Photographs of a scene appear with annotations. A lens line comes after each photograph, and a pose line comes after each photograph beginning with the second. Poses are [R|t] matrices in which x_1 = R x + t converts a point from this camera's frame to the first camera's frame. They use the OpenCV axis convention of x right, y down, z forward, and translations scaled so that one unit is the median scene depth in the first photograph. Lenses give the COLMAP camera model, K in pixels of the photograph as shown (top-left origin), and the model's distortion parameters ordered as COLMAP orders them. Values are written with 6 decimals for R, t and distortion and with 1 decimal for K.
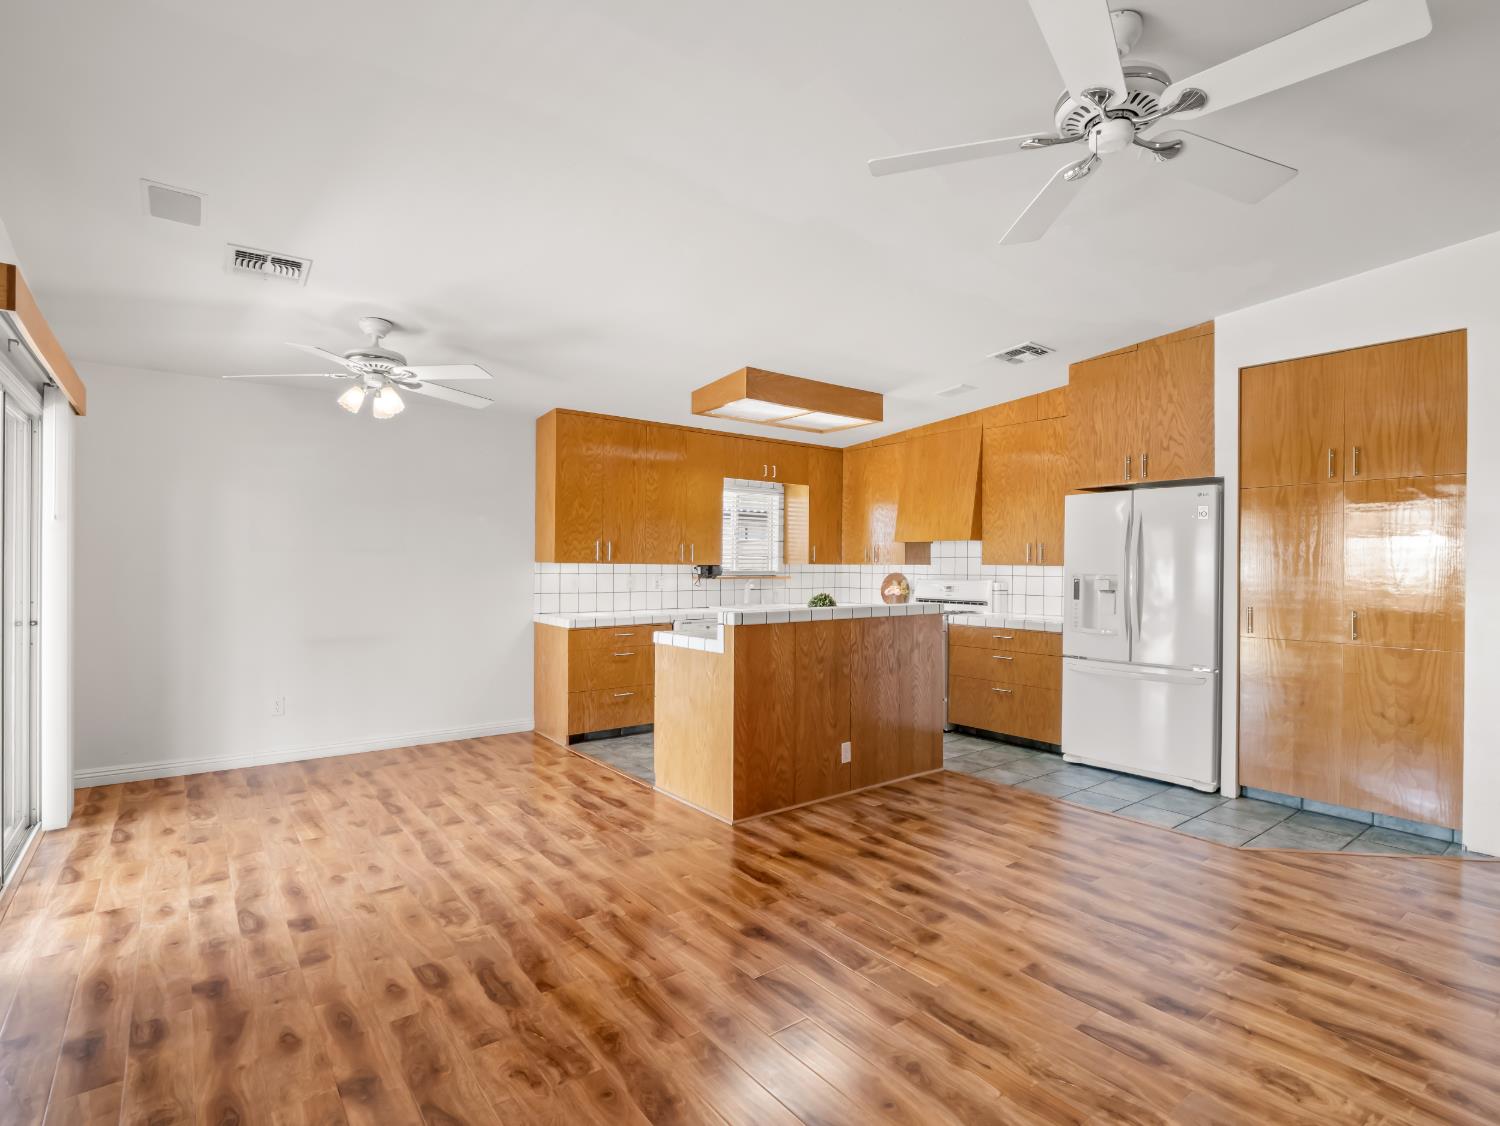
lens RADIAL K [[754.3, 0, 740.8], [0, 754.3, 565.4], [0, 0, 1]] dist [-0.002189, -0.006206]
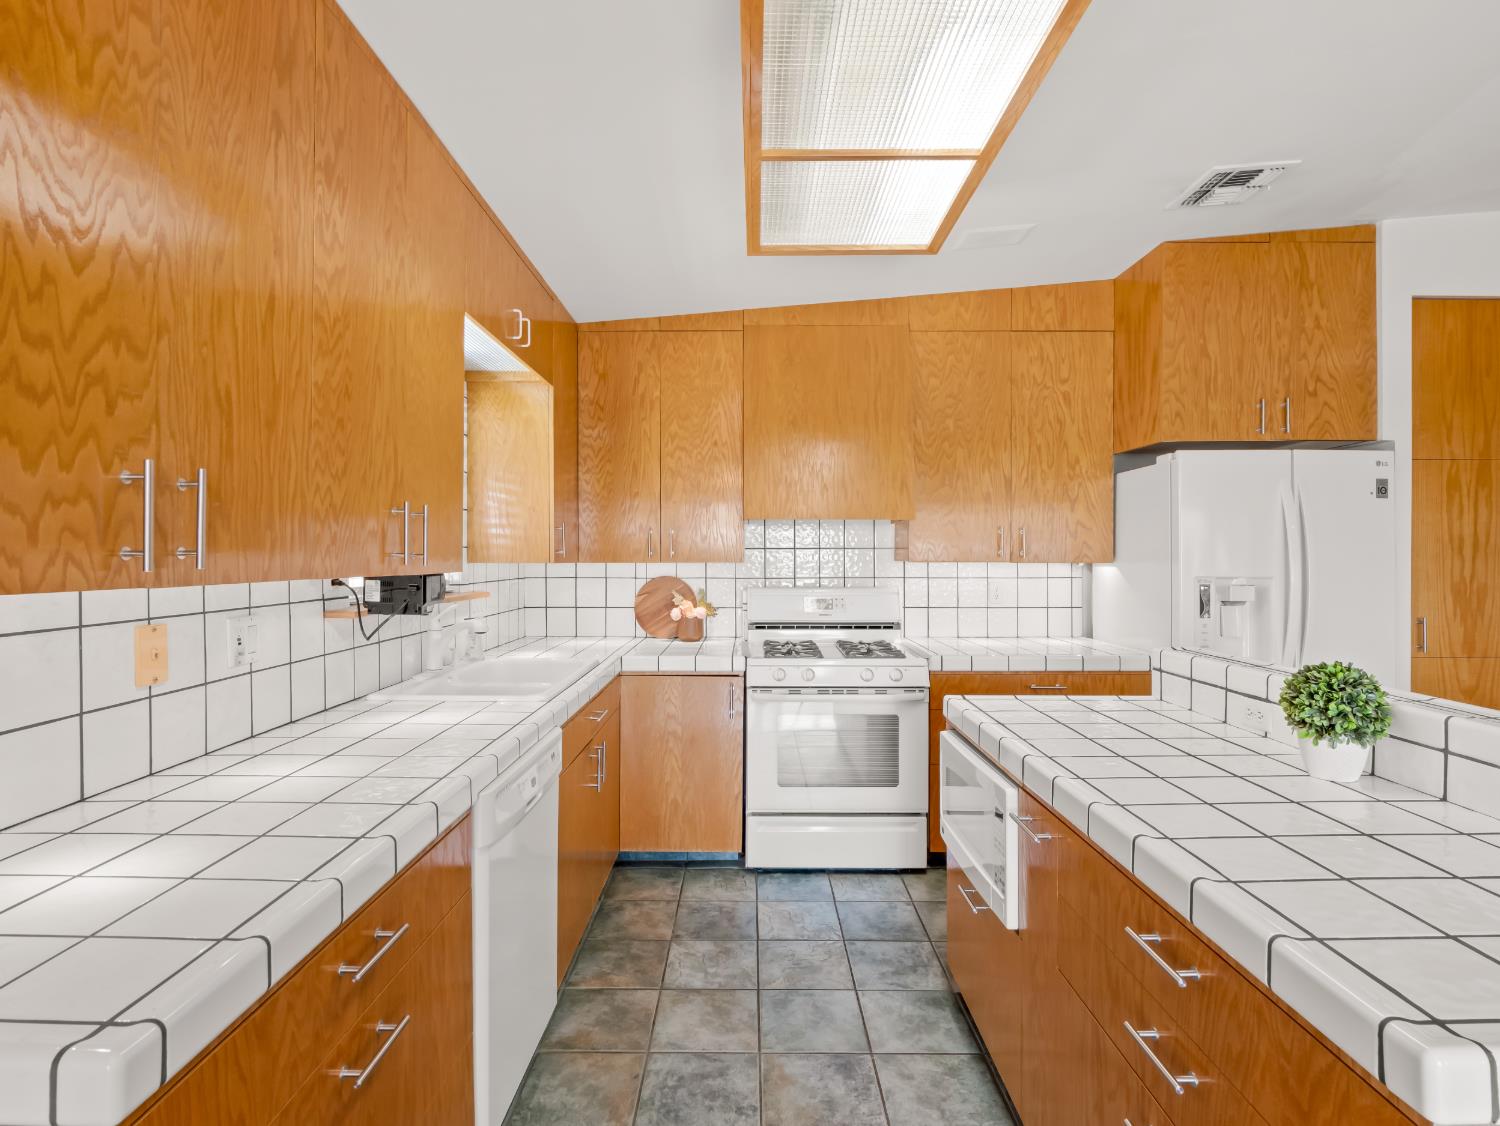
lens RADIAL K [[754.3, 0, 734.7], [0, 754.3, 554.7], [0, 0, 1]] dist [-0.002189, -0.006206]
pose [[0.610352, -0.009091, 0.792078, -0.325764], [0.004794, 0.999958, 0.007783, -0.016219], [-0.792116, -0.000954, 0.610370, 1.061999]]
